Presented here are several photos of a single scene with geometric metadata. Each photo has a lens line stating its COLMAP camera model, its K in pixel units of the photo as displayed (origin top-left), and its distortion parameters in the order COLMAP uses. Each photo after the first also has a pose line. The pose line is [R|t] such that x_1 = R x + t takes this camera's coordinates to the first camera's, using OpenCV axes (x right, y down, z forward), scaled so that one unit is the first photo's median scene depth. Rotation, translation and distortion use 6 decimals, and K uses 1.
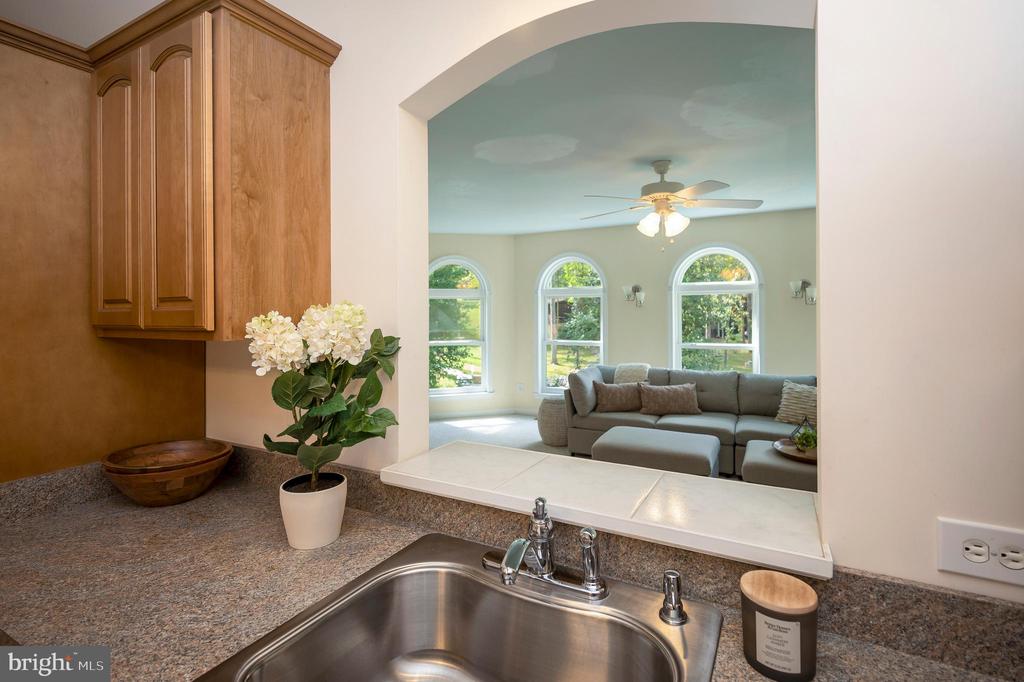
lens RADIAL K [[472.2, 0, 527.5], [0, 472.2, 314.2], [0, 0, 1]] dist [0.000293, 0.000042]
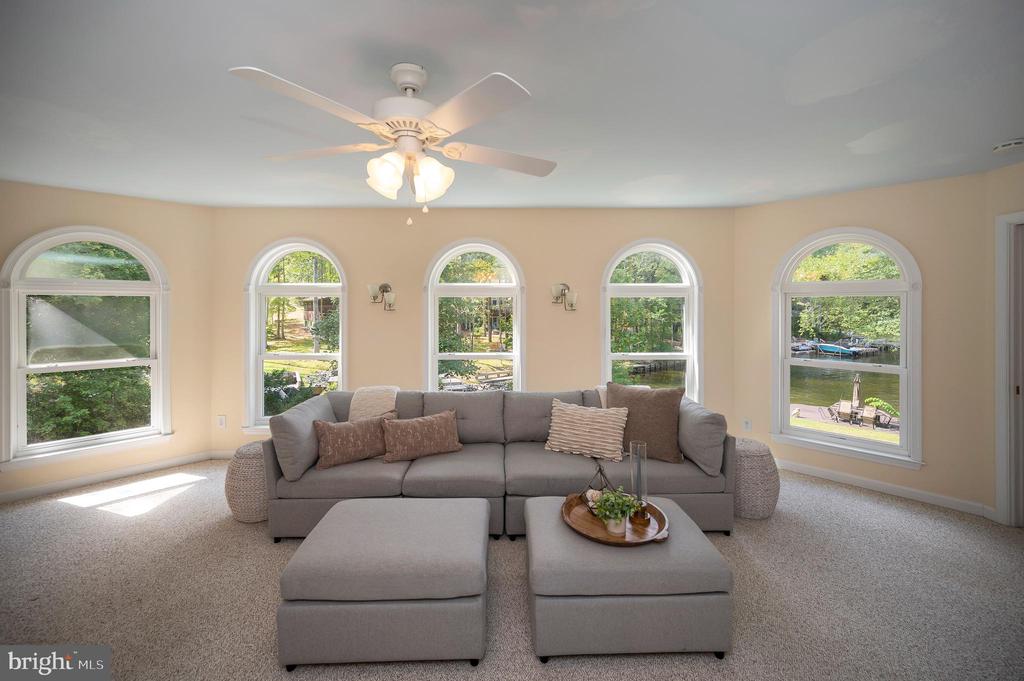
lens RADIAL K [[421.1, 0, 515.6], [0, 421.1, 310.1], [0, 0, 1]] dist [-0.011294, -0.000393]
pose [[0.877396, 0.005259, 0.479738, 0.098721], [-0.004369, 0.999986, -0.002970, -0.017707], [-0.479747, 0.000510, 0.877407, 0.311493]]
